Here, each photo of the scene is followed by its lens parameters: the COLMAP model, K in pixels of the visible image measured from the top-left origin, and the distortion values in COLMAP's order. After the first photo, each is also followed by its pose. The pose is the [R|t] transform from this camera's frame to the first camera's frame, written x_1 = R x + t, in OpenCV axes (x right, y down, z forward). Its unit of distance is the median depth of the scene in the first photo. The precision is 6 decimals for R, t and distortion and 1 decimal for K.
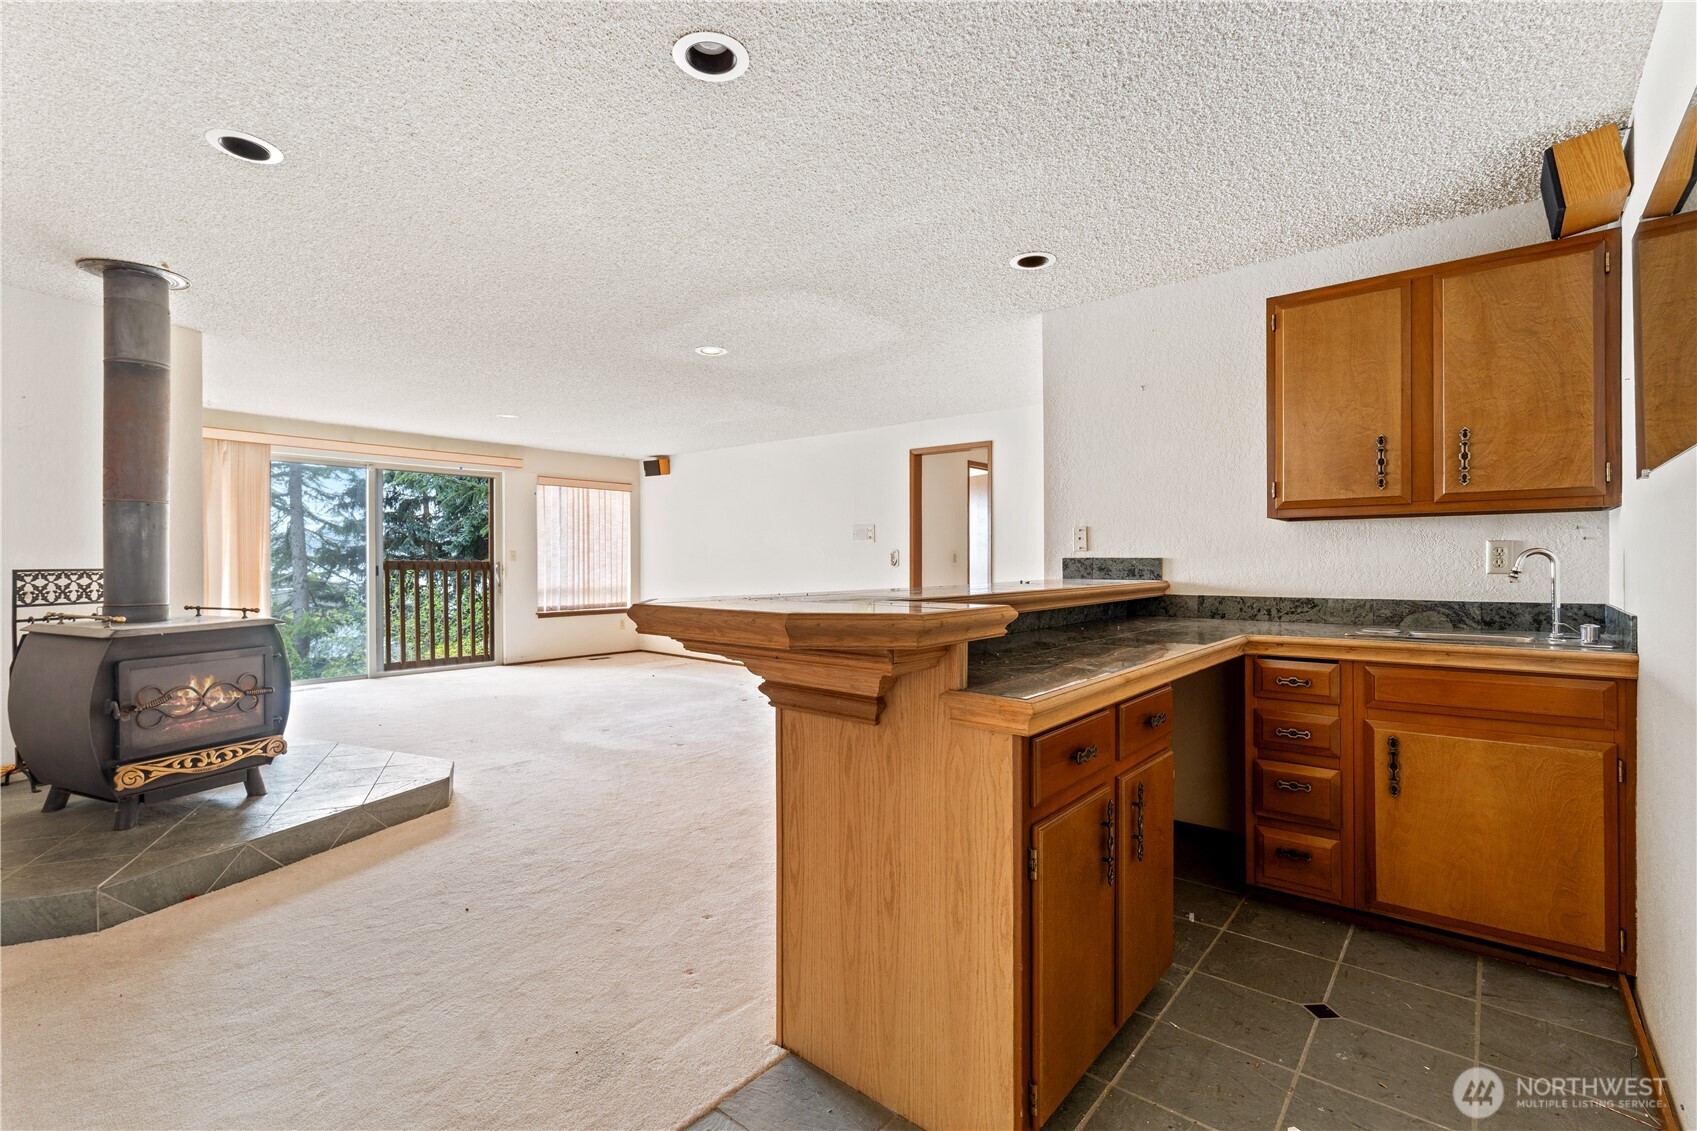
lens RADIAL K [[761.3, 0, 835.5], [0, 761.3, 566.3], [0, 0, 1]] dist [-0.005659, 0.002104]
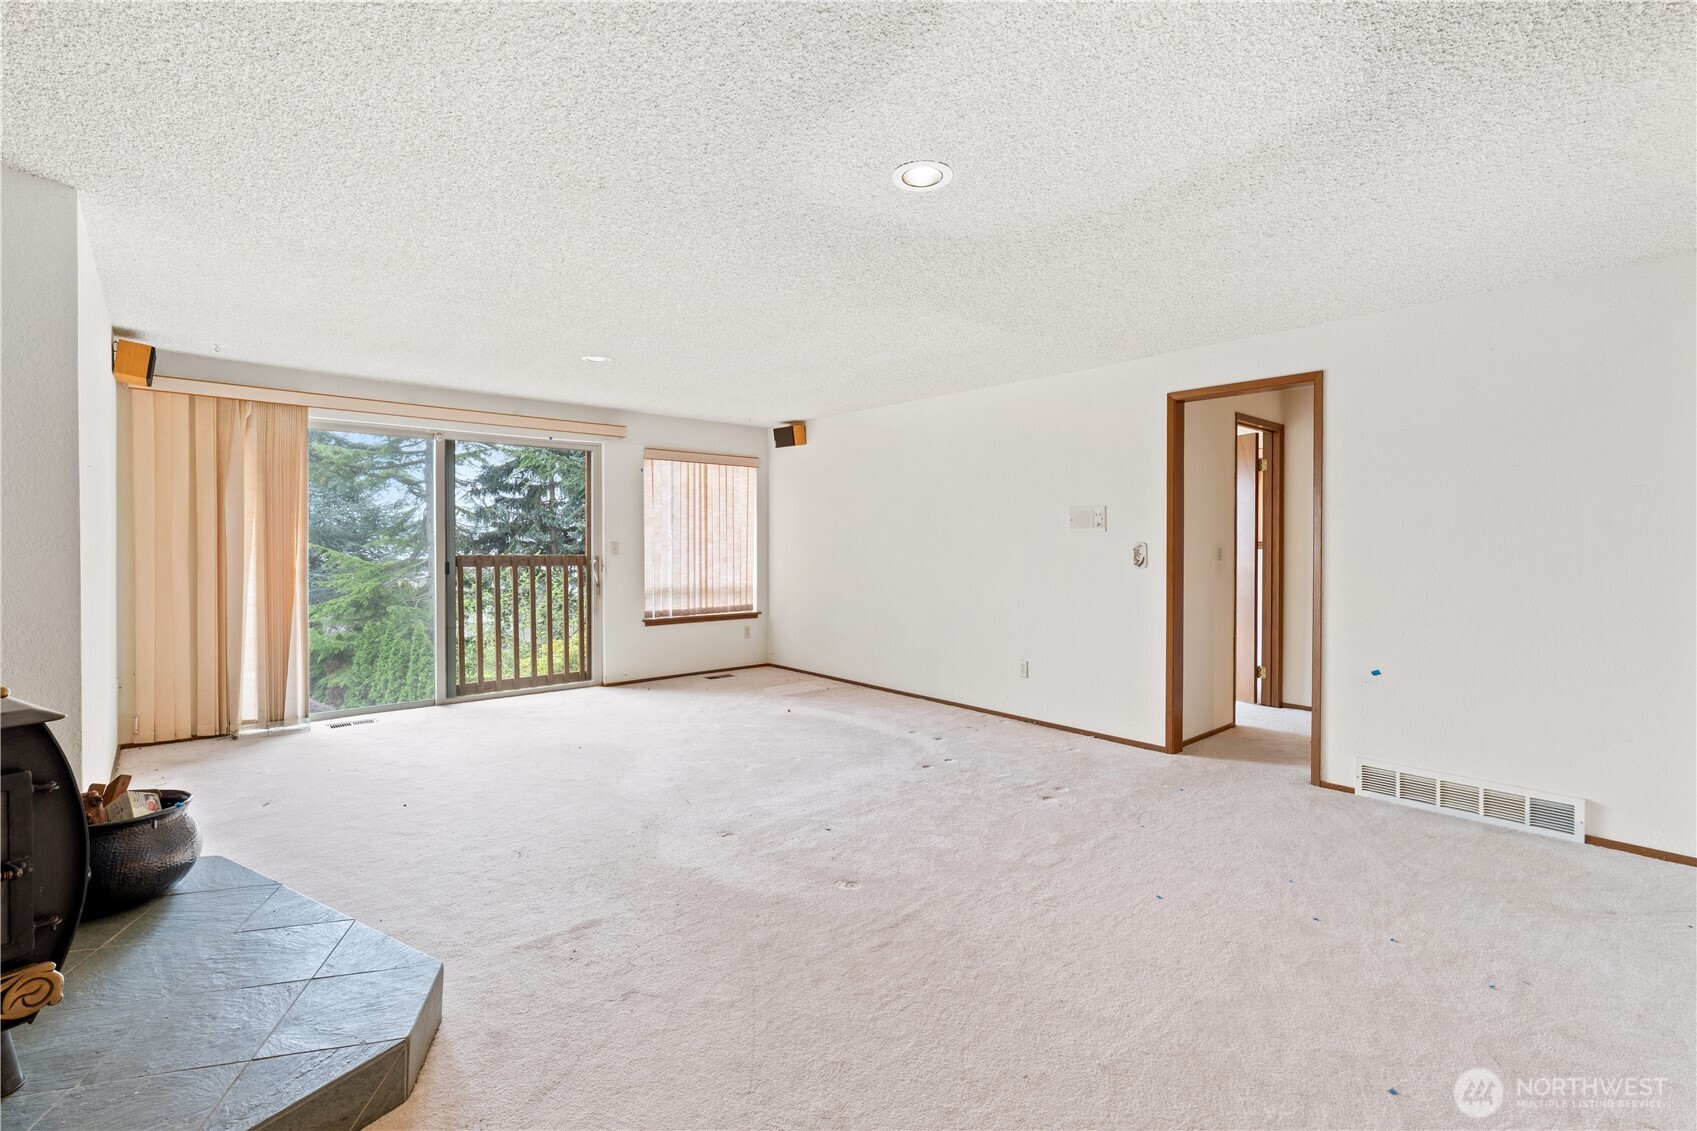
lens RADIAL K [[761.3, 0, 841.9], [0, 761.3, 552.2], [0, 0, 1]] dist [-0.005659, 0.002104]
pose [[0.989781, 0.002513, -0.142573, -0.070224], [-0.002203, 0.999995, 0.002336, -0.011381], [0.142578, -0.001998, 0.989782, 0.230672]]
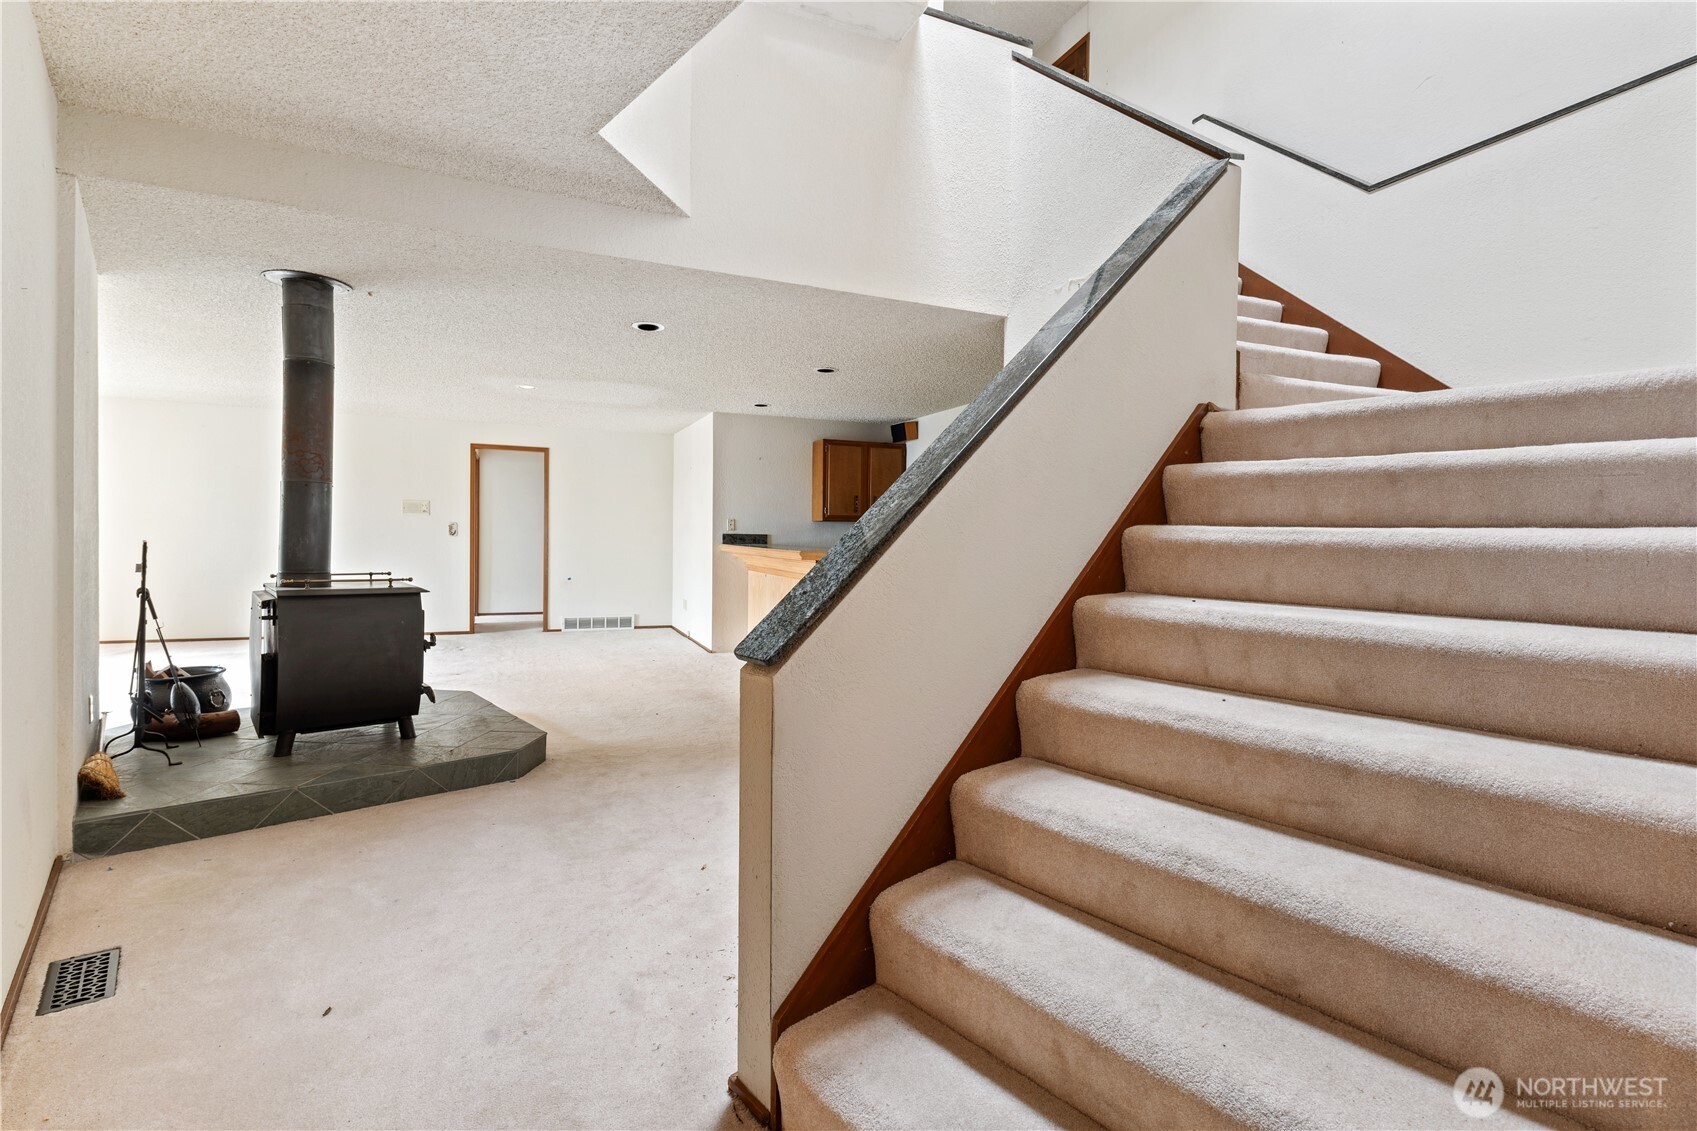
lens RADIAL K [[761.3, 0, 840.1], [0, 761.3, 554.5], [0, 0, 1]] dist [-0.005659, 0.002104]
pose [[0.434632, -0.019474, 0.900398, -0.597910], [-0.006752, 0.999668, 0.024881, -0.003367], [-0.900583, -0.016894, 0.434356, -0.075493]]
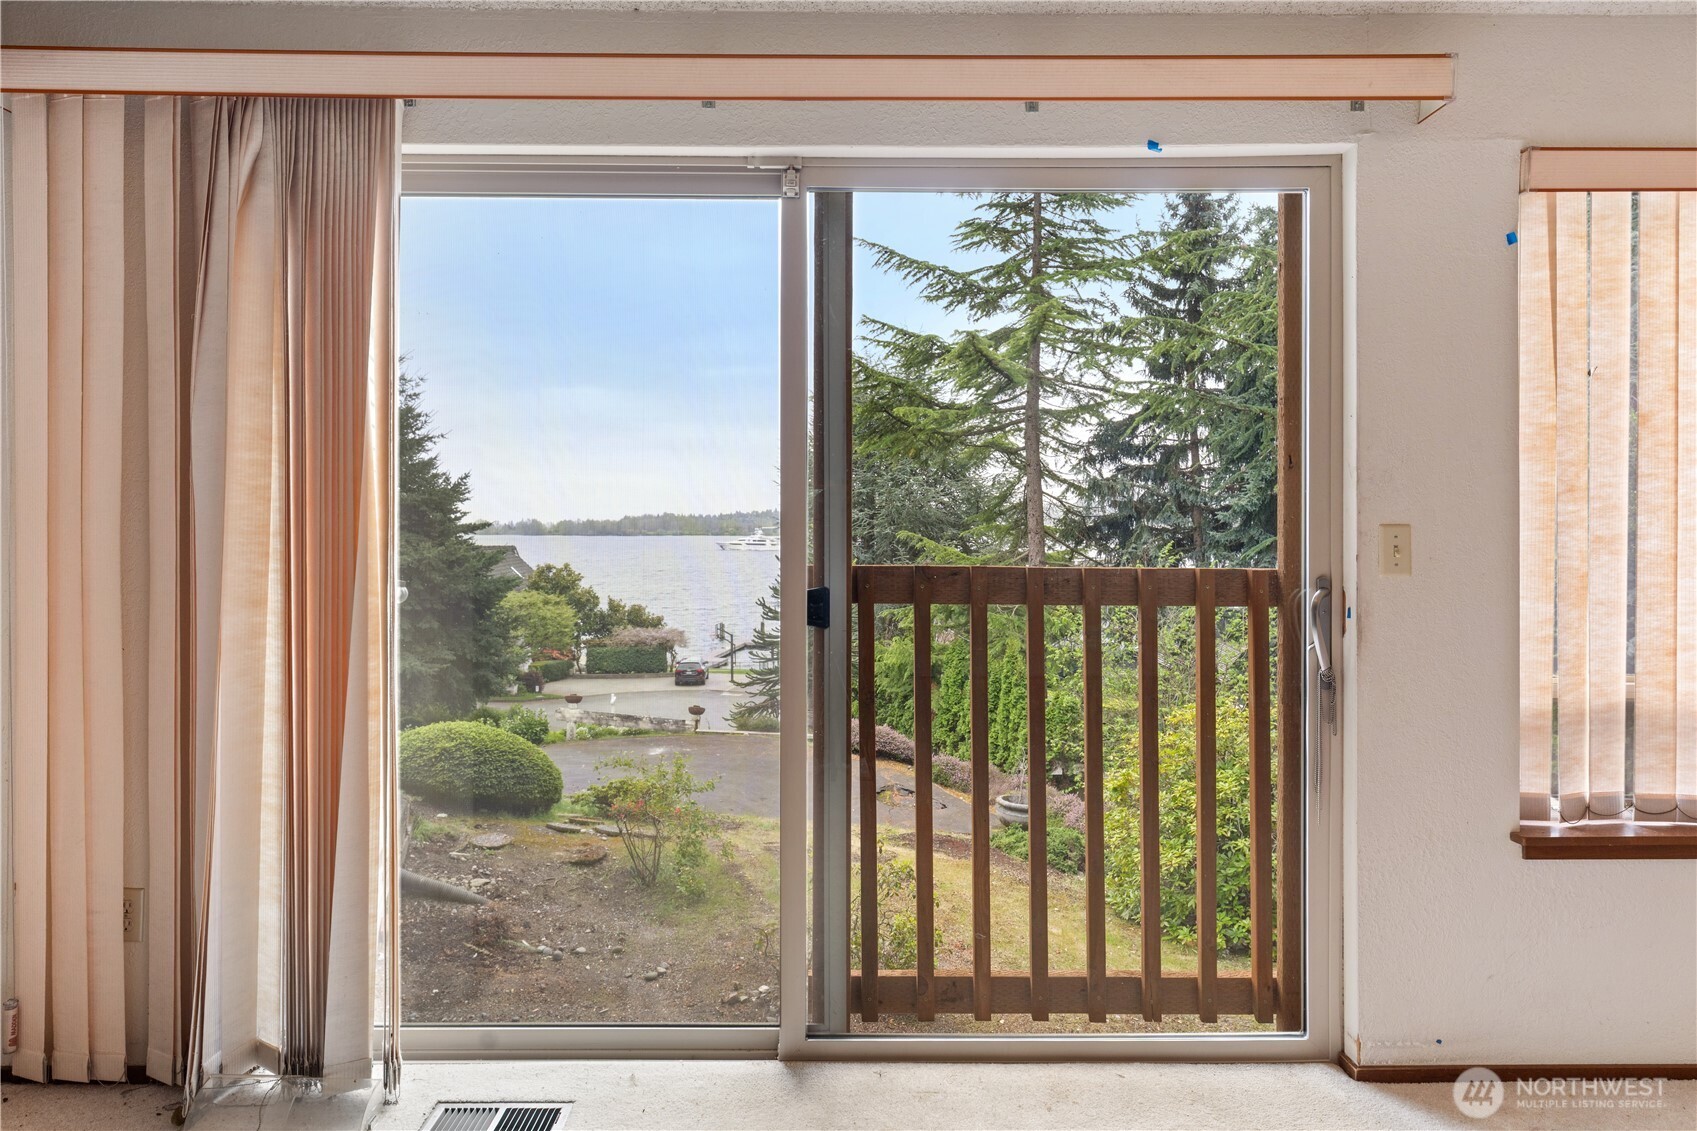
lens RADIAL K [[992.8, 0, 845.1], [0, 992.8, 537.2], [0, 0, 1]] dist [0.005193, -0.000502]
pose [[0.661149, 0.004985, -0.750238, -0.299707], [-0.006874, 0.999976, 0.000587, -0.014639], [0.750223, 0.004769, 0.661168, 0.664041]]
